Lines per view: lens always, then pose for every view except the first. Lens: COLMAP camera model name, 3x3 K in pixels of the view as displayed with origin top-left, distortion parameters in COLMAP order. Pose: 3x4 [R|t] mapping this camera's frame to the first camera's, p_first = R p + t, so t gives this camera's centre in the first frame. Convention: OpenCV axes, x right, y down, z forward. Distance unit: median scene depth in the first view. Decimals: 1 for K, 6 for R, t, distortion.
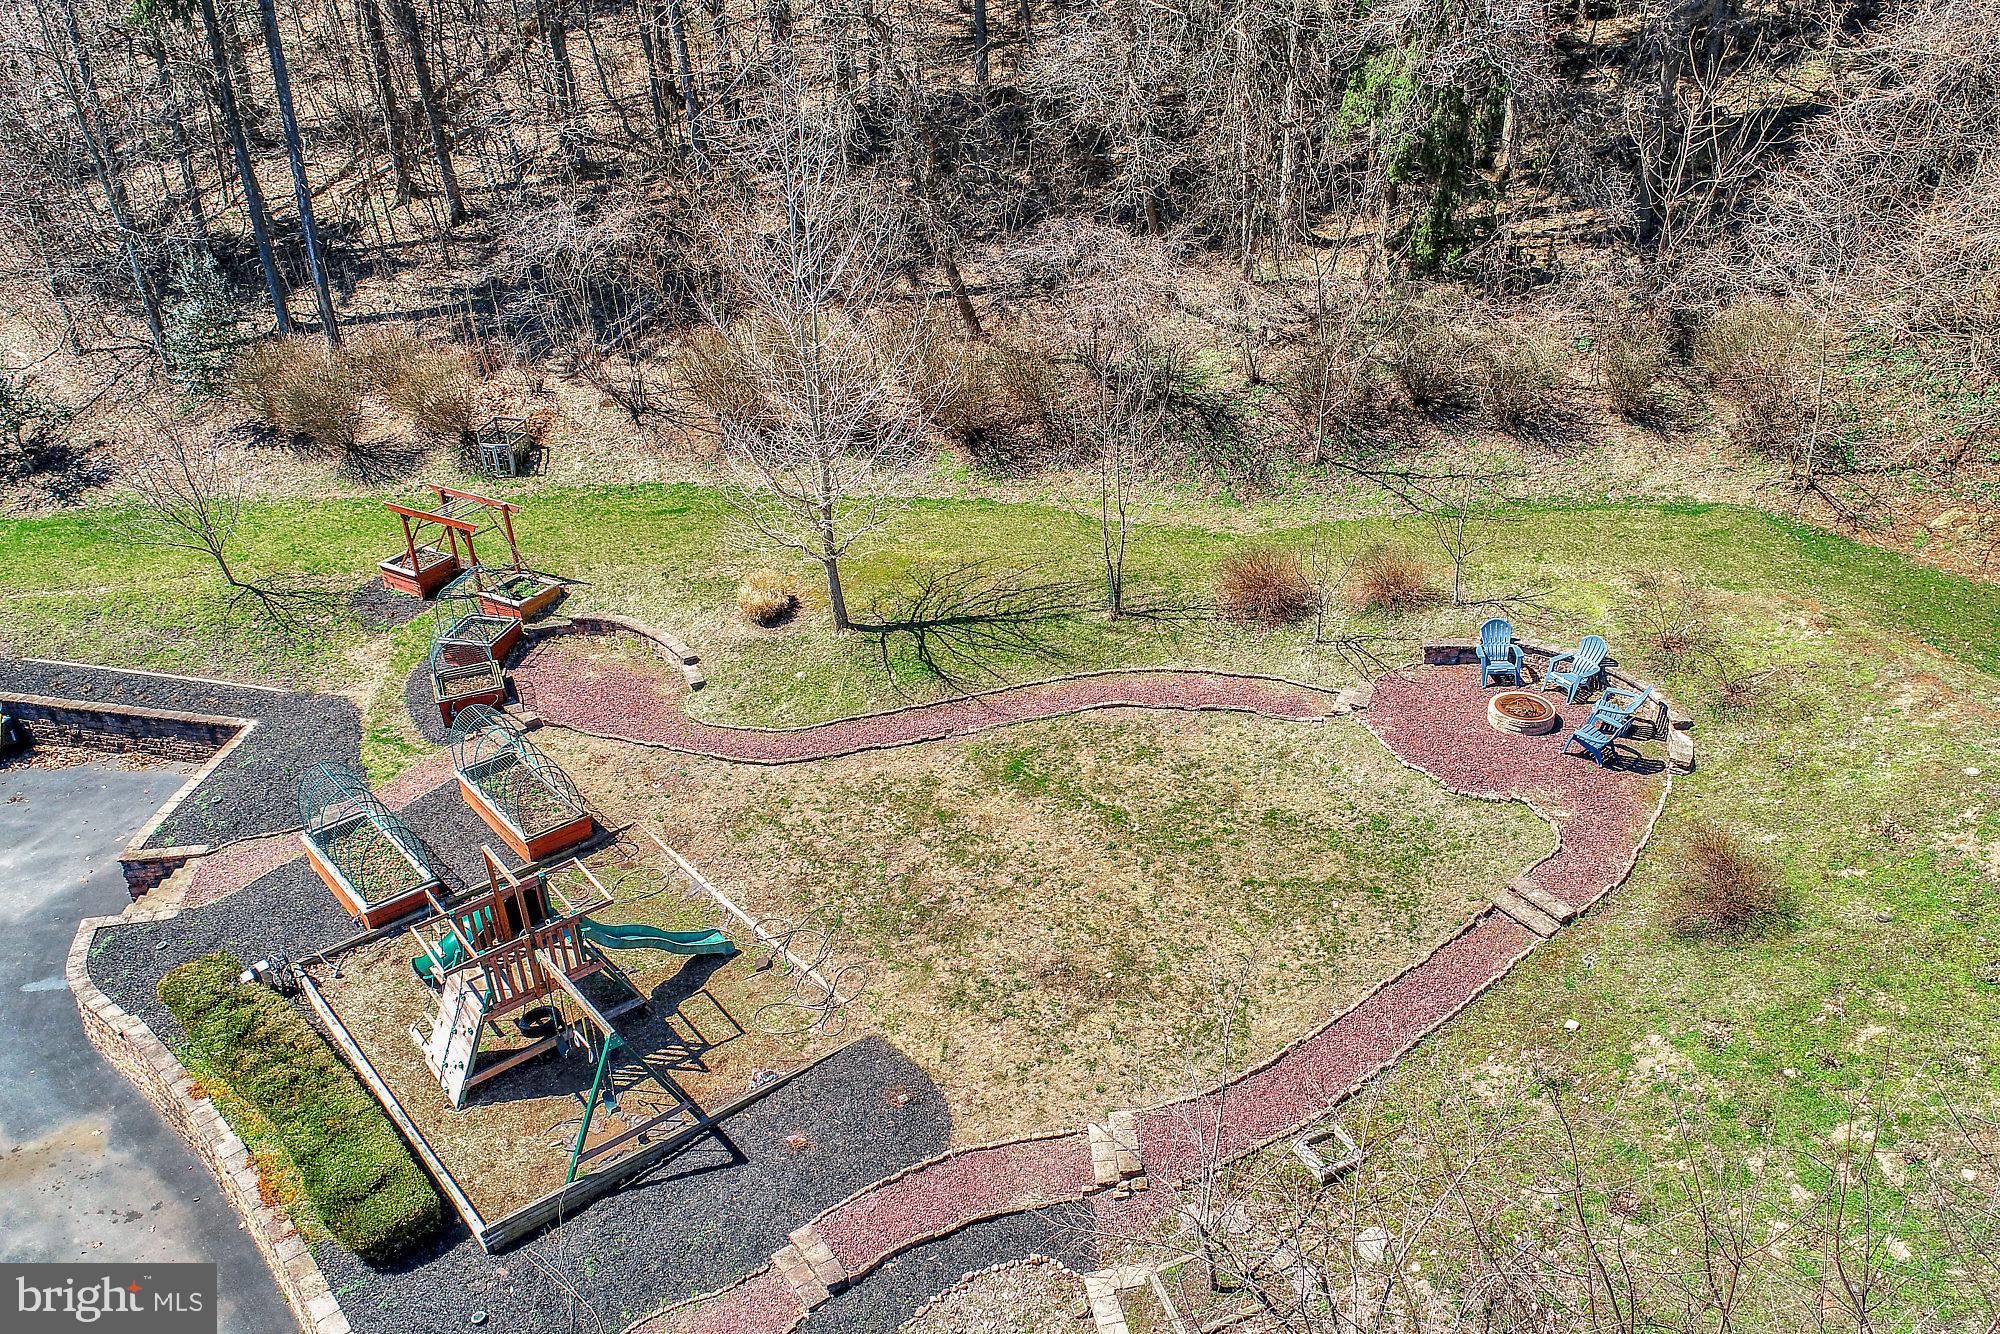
lens RADIAL K [[1456.3, 0, 1000.0], [0, 1456.3, 667.0], [0, 0, 1]] dist [-0.010584, -0.004465]
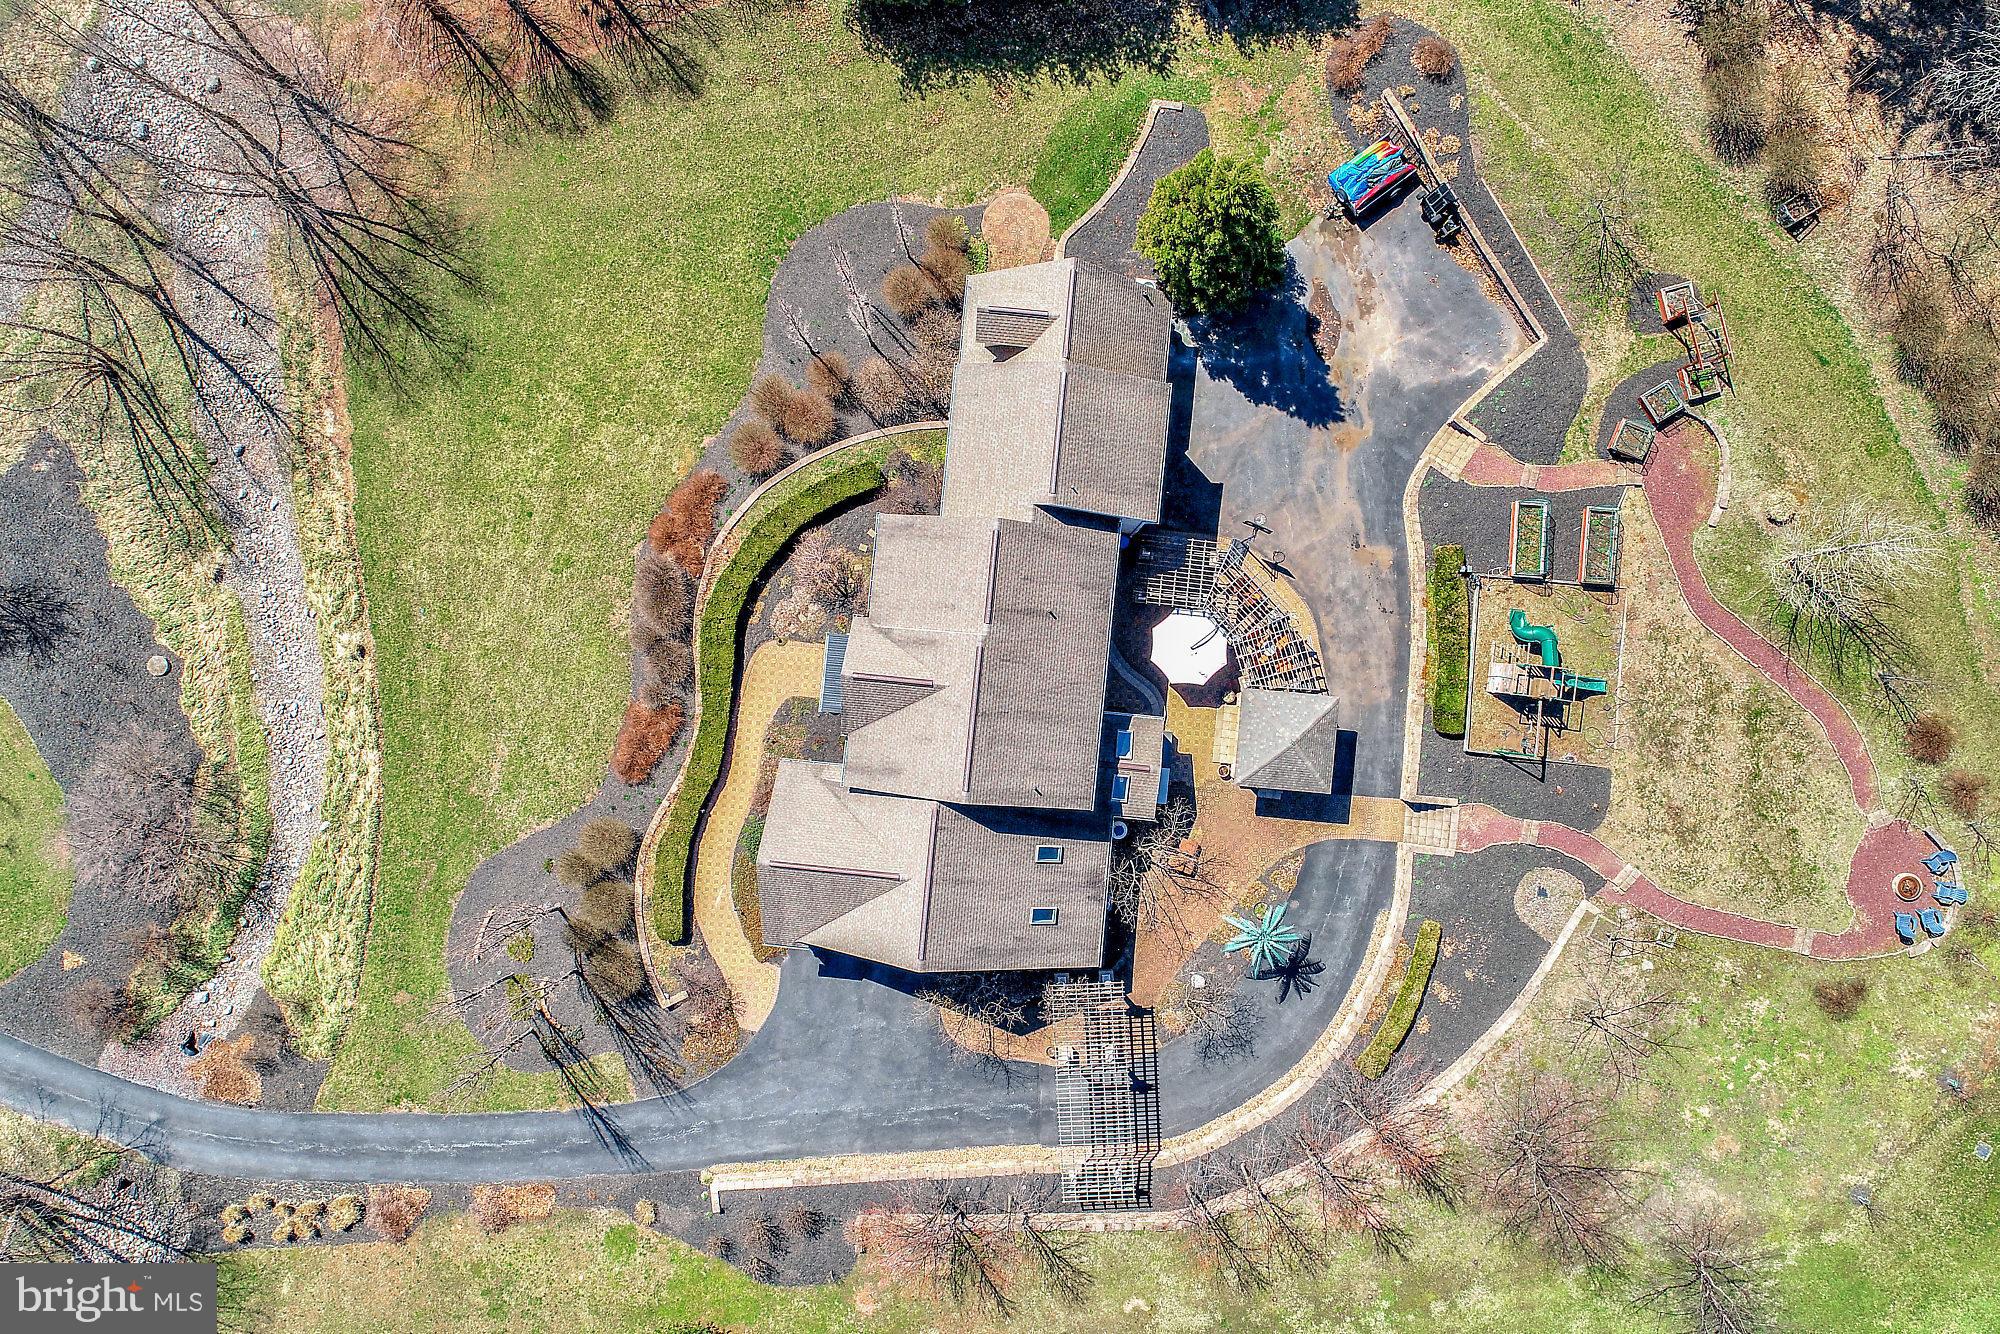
lens RADIAL K [[1456.3, 0, 1000.0], [0, 1456.3, 667.0], [0, 0, 1]] dist [-0.010584, -0.004465]
pose [[0.697815, 0.714084, 0.056025, -1.121771], [-0.397276, 0.320766, 0.859814, -1.618038], [0.596009, -0.622249, 0.507524, -0.899734]]
